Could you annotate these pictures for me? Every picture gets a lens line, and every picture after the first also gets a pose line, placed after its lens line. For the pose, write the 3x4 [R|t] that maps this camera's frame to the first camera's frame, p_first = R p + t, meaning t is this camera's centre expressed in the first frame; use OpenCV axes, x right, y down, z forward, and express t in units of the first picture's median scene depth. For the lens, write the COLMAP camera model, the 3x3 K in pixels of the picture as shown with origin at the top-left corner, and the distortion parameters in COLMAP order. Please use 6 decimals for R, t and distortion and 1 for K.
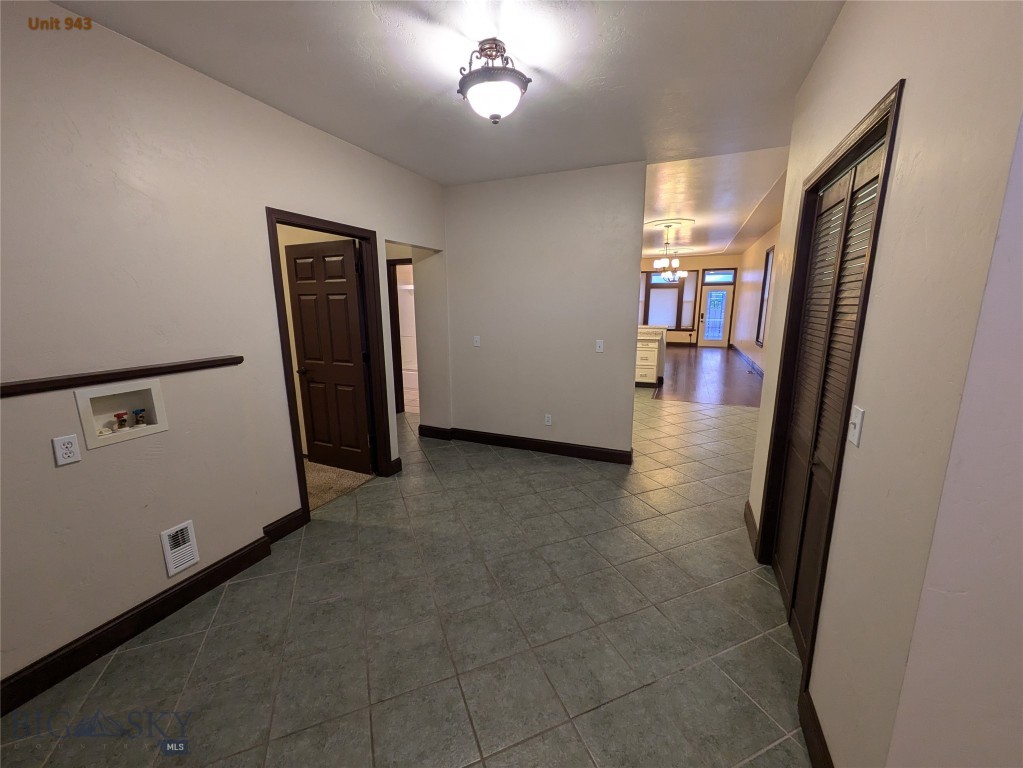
lens RADIAL K [[406.2, 0, 512.7], [0, 406.2, 383.8], [0, 0, 1]] dist [0.002541, 0.000568]
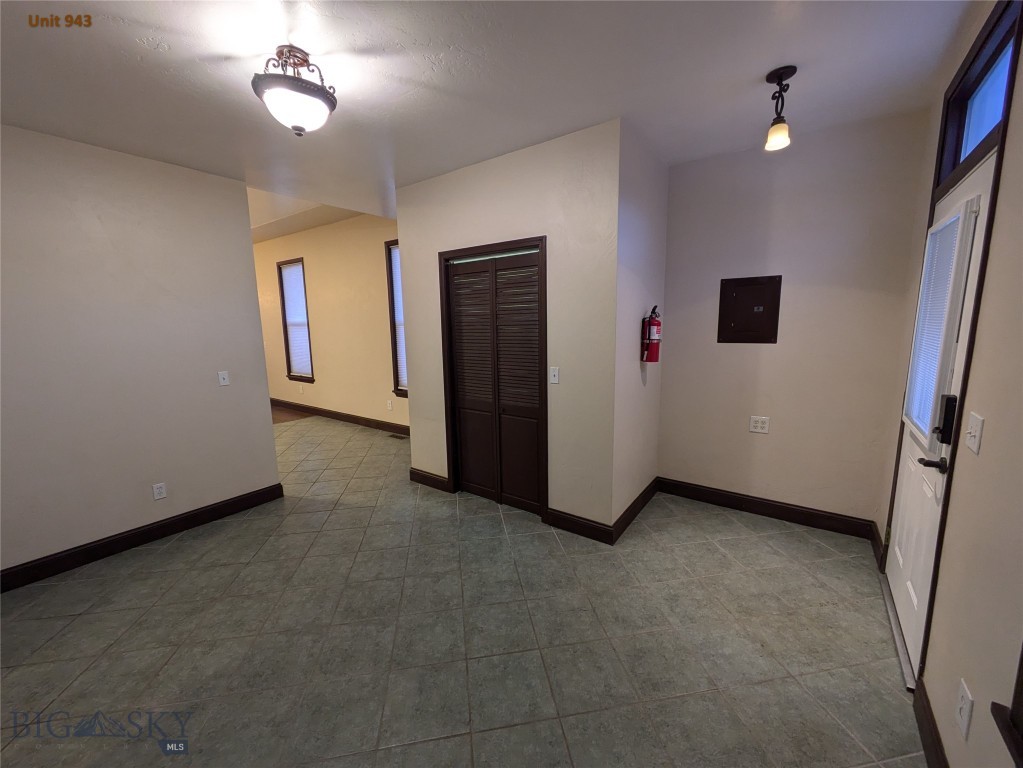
lens RADIAL K [[406.2, 0, 512.7], [0, 406.2, 383.8], [0, 0, 1]] dist [0.002541, 0.000568]
pose [[0.225024, -0.146145, 0.963331, -0.806582], [0.205828, 0.973505, 0.099609, -0.070975], [-0.952365, 0.175866, 0.249142, 0.361457]]
